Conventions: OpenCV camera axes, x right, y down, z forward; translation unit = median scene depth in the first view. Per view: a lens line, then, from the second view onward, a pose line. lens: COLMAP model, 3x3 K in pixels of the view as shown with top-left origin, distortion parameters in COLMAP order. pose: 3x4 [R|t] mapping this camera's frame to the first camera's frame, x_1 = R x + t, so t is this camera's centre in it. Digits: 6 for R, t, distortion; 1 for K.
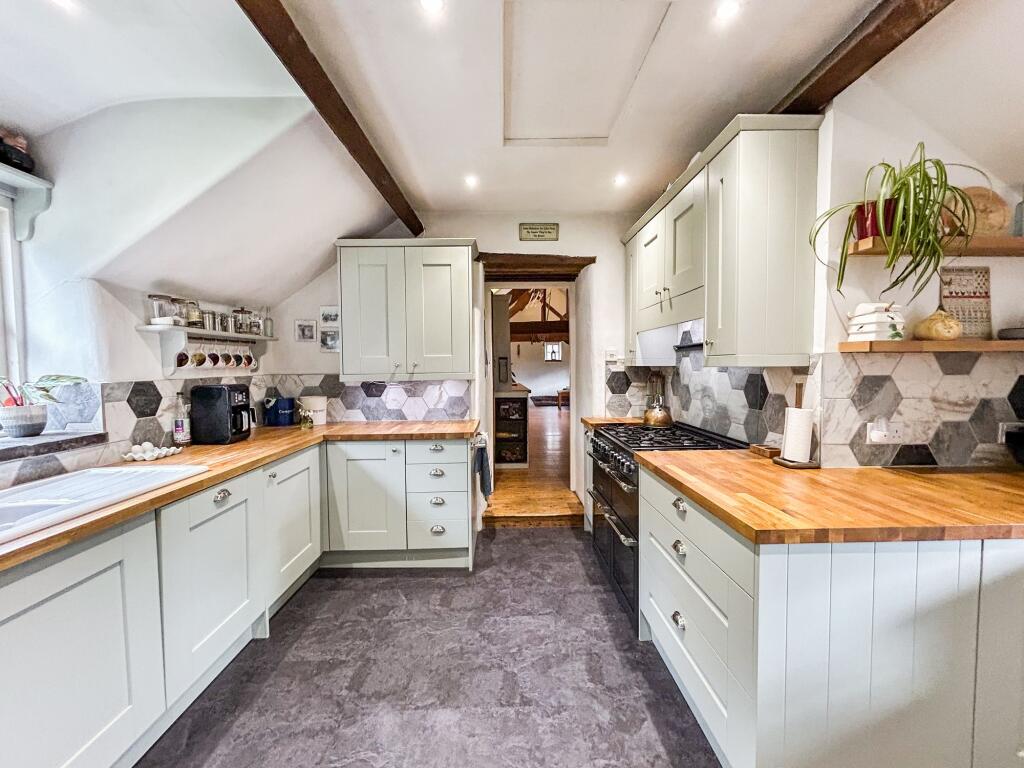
lens RADIAL K [[416.1, 0, 508.7], [0, 416.1, 385.2], [0, 0, 1]] dist [-0.000343, 0.000201]
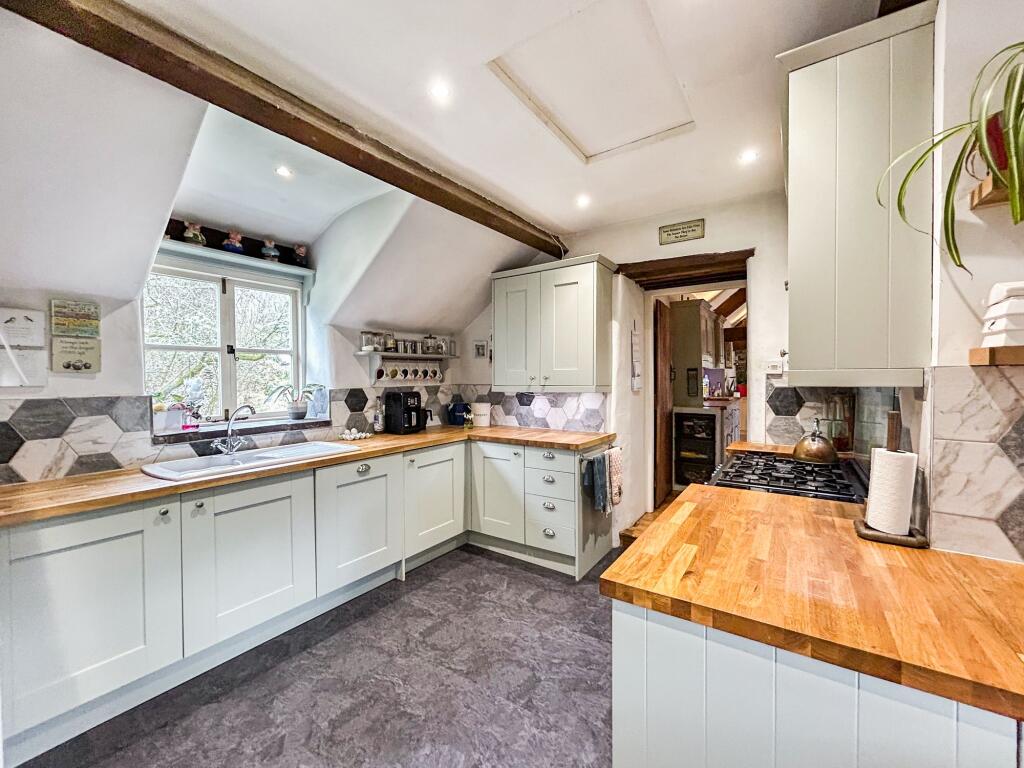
lens RADIAL K [[416.1, 0, 514.2], [0, 416.1, 385.1], [0, 0, 1]] dist [-0.000343, 0.000201]
pose [[0.814623, 0.016078, -0.579768, 0.446491], [-0.029405, 0.999475, -0.013599, -0.016461], [0.579245, 0.028126, 0.814668, 0.084178]]
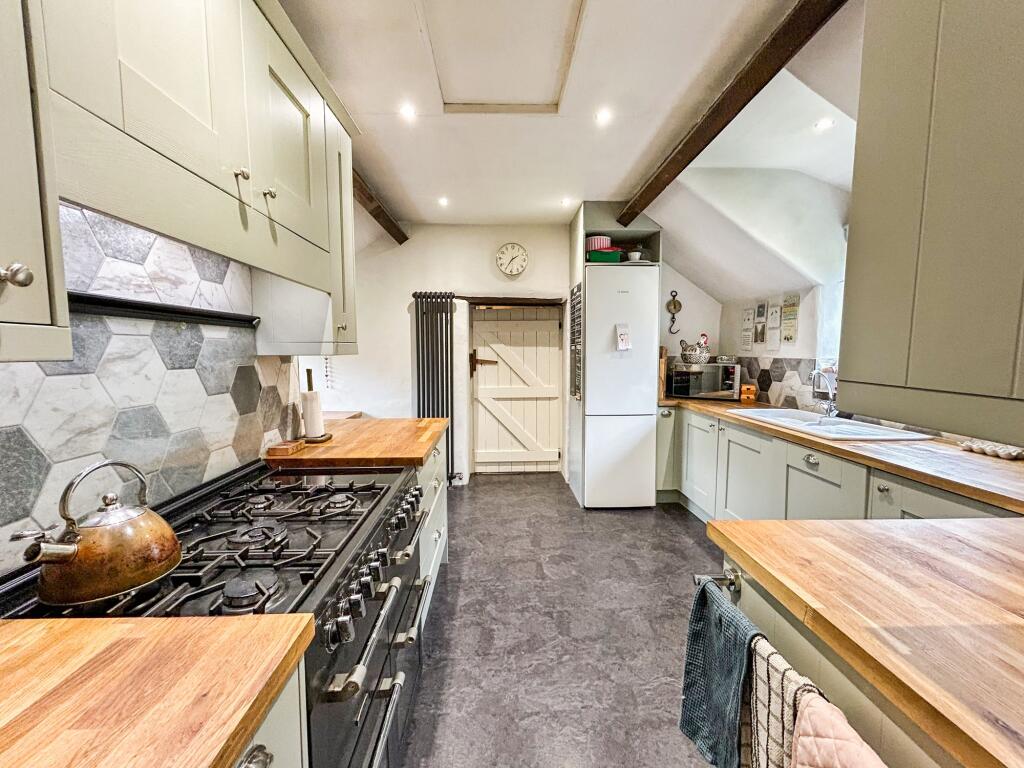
lens RADIAL K [[416.1, 0, 506.9], [0, 416.1, 383.4], [0, 0, 1]] dist [-0.000343, 0.000201]
pose [[-0.999881, 0.014167, -0.006127, 0.124078], [0.013267, 0.991695, 0.127924, -0.079936], [0.007889, 0.127828, -0.991765, 1.622135]]
